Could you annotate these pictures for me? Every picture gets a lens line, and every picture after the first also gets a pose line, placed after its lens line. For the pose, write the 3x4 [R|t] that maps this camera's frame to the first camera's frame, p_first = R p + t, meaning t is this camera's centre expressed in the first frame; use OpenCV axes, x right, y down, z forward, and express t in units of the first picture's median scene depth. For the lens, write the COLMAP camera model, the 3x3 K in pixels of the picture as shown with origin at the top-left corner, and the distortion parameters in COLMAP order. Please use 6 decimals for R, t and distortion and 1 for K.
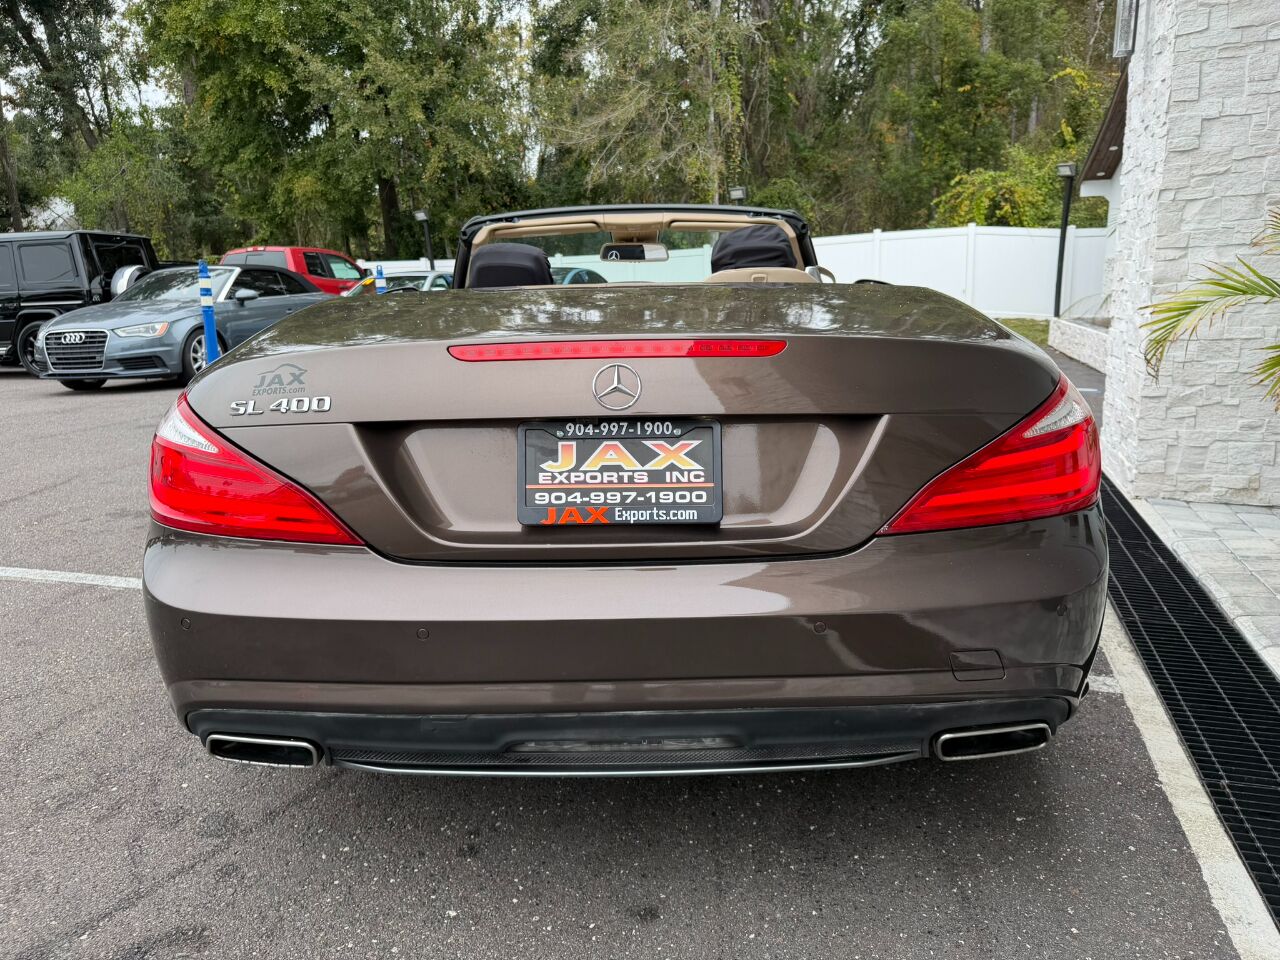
lens RADIAL K [[915.9, 0, 633.5], [0, 915.9, 478.8], [0, 0, 1]] dist [0.016622, -0.022717]
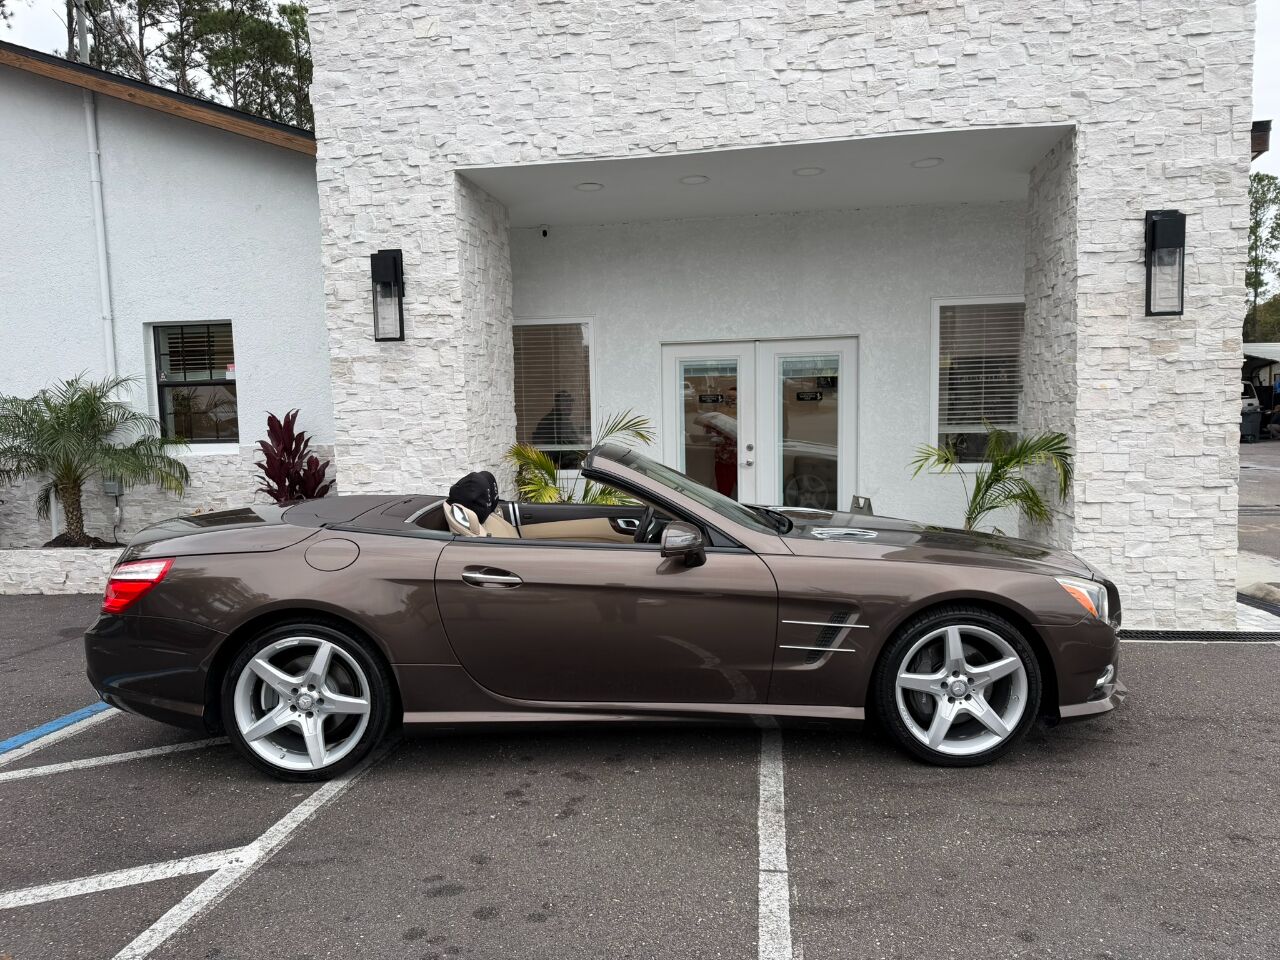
lens RADIAL K [[890.4, 0, 634.2], [0, 890.4, 492.3], [0, 0, 1]] dist [0.080803, -0.138652]
pose [[-0.161576, -0.058096, 0.985149, -0.279151], [0.228840, 0.968850, 0.094668, -0.073208], [-0.959961, 0.240737, -0.143249, 0.244582]]
